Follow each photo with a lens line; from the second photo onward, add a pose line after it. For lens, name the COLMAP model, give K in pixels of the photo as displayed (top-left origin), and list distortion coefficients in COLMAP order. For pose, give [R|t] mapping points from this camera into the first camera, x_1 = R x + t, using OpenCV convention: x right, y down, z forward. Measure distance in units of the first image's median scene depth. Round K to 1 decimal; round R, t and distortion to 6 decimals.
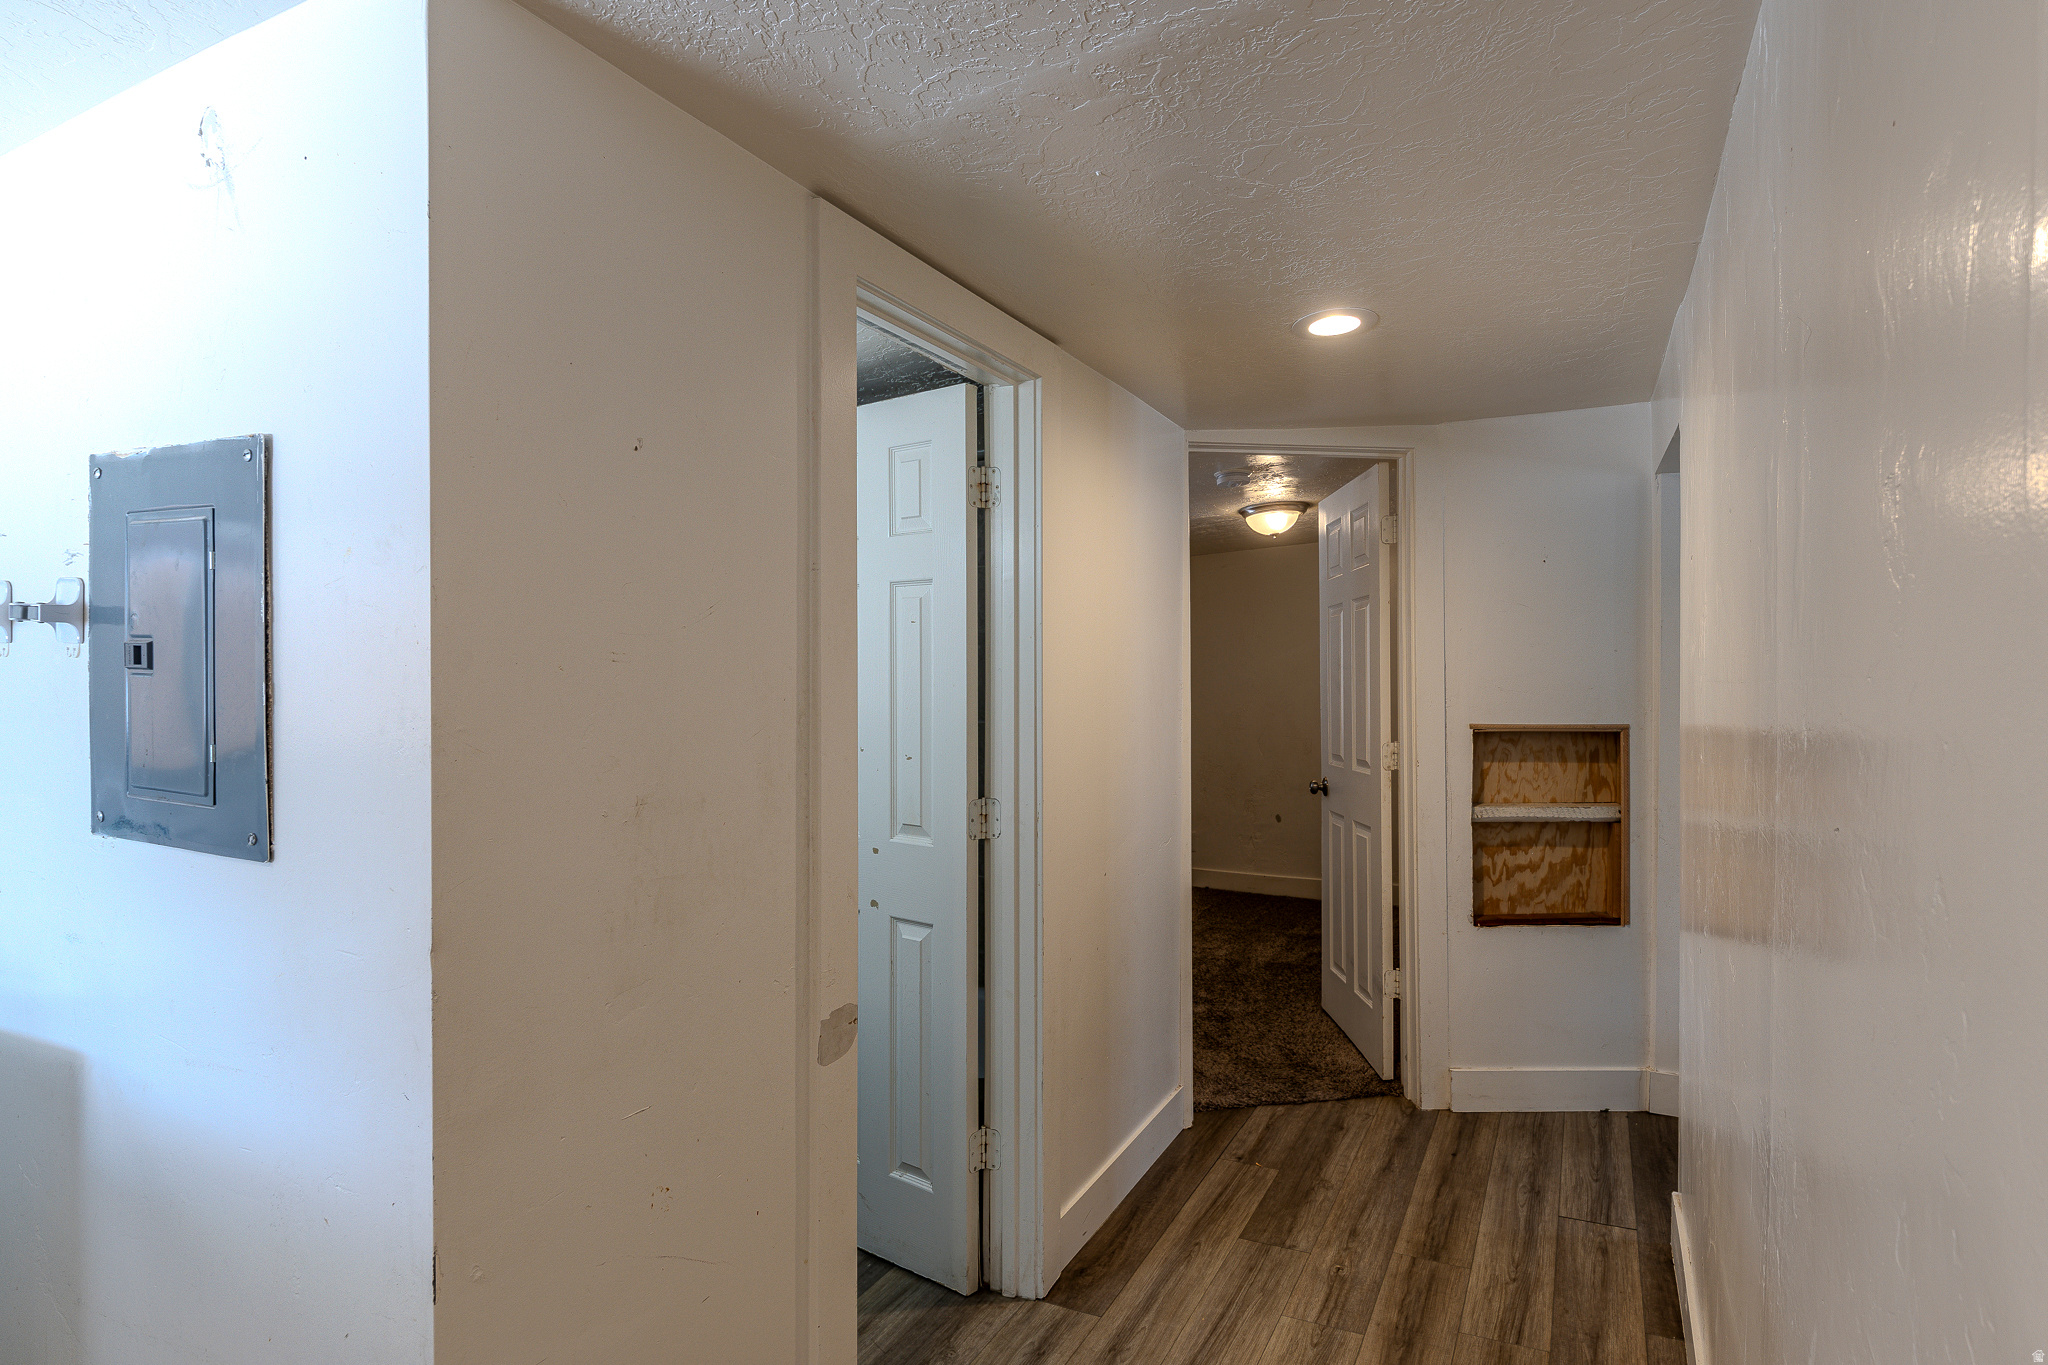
lens RADIAL K [[968.2, 0, 1028.2], [0, 968.2, 679.1], [0, 0, 1]] dist [0.022304, -0.015044]
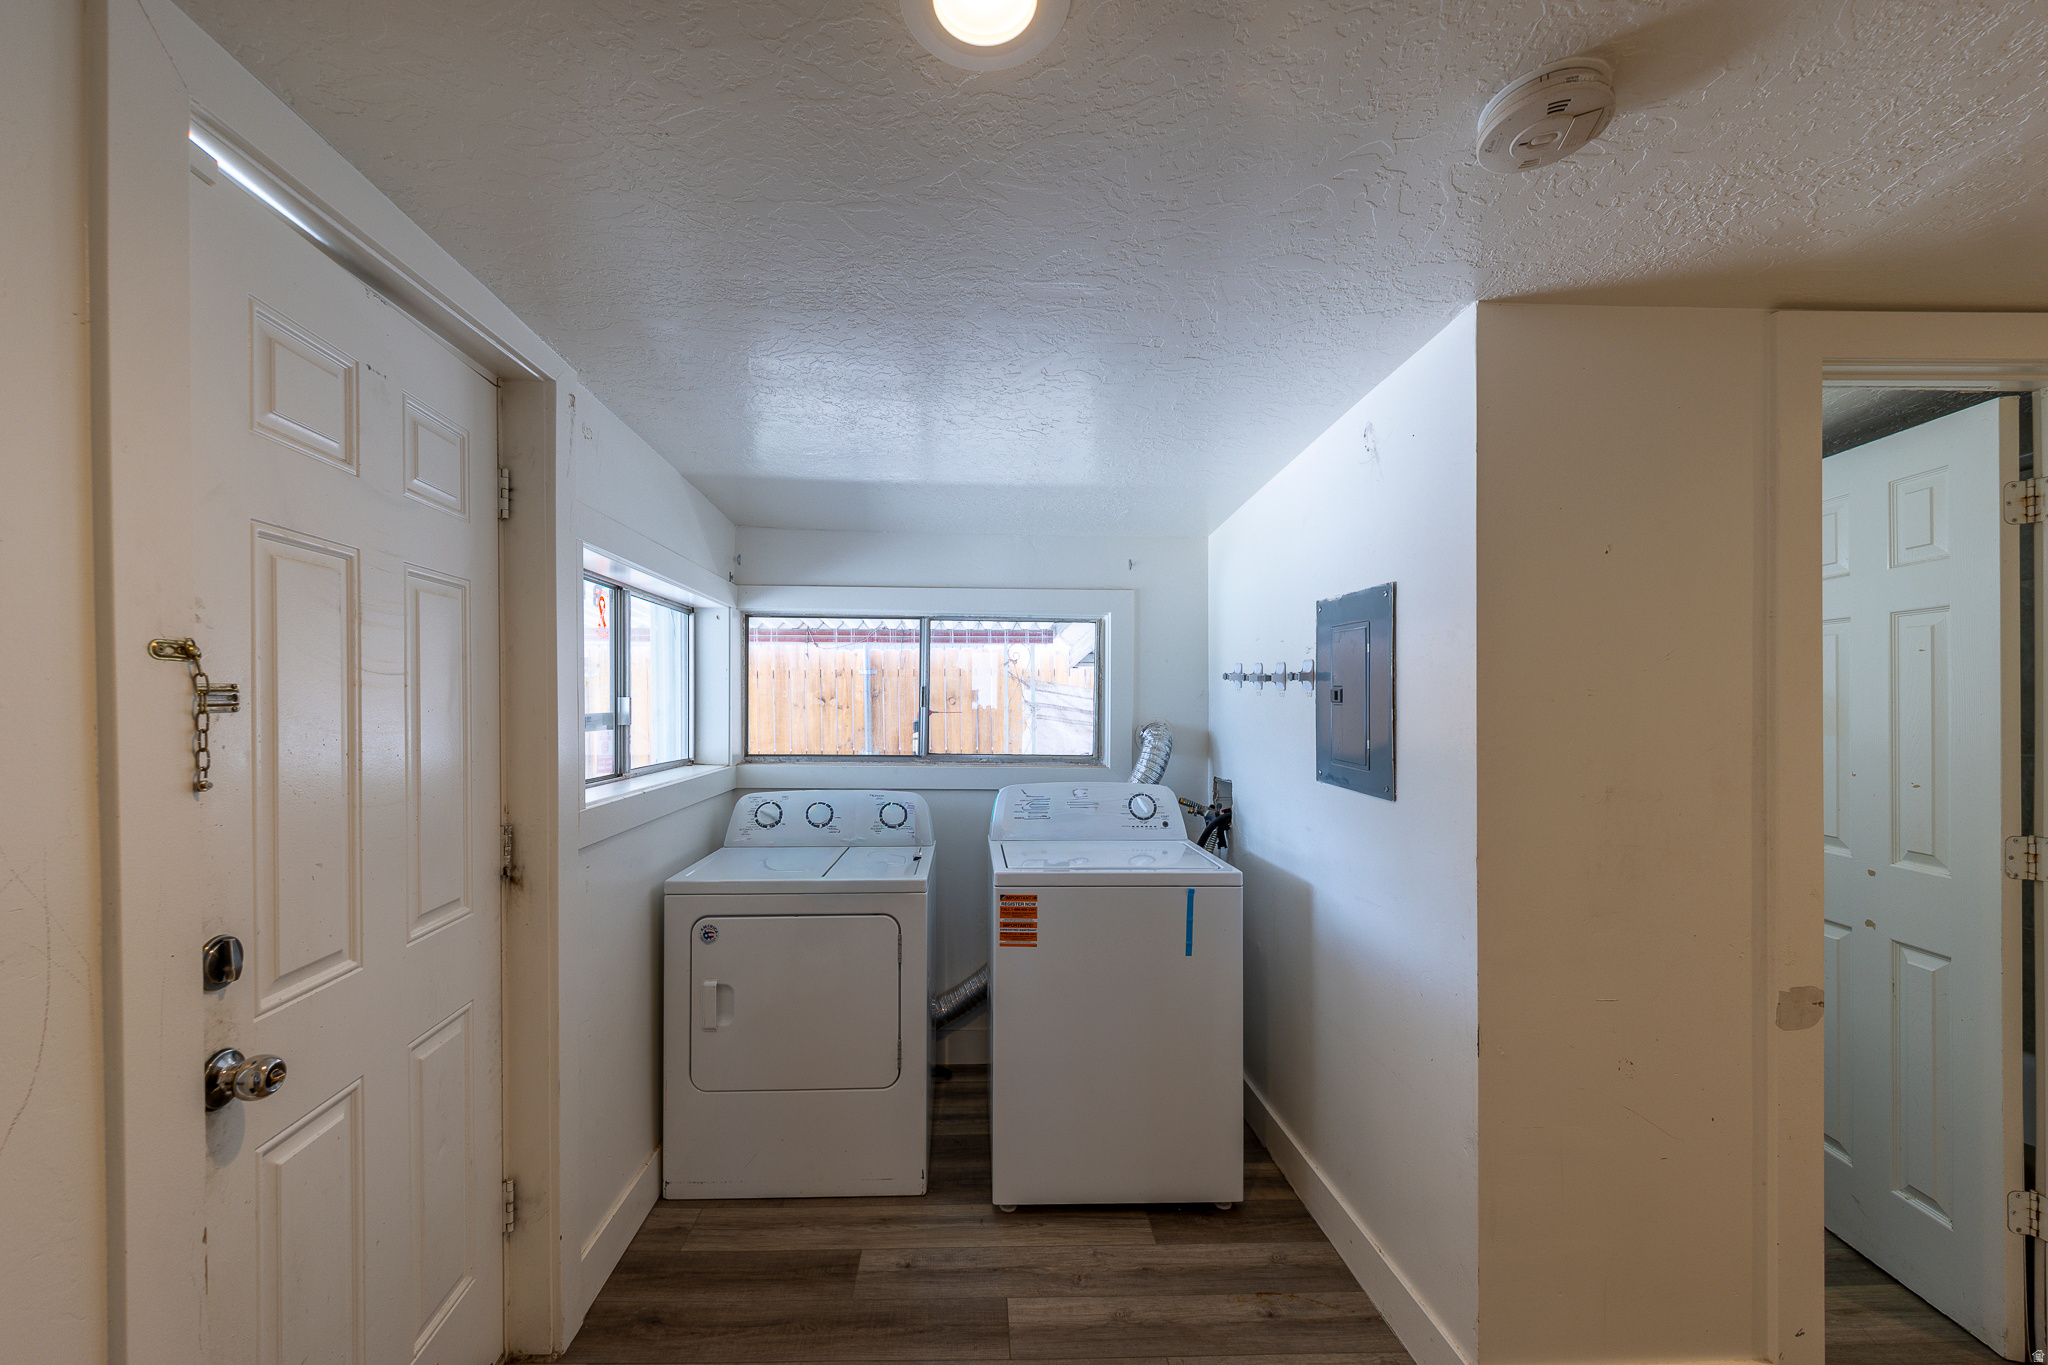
lens RADIAL K [[875.5, 0, 1022.0], [0, 875.5, 708.4], [0, 0, 1]] dist [-0.000797, -0.000204]
pose [[0.543779, 0.000567, -0.839228, 0.231731], [-0.000341, 1.000000, 0.000455, 0.001352], [0.839228, 0.000038, 0.543779, -0.471438]]
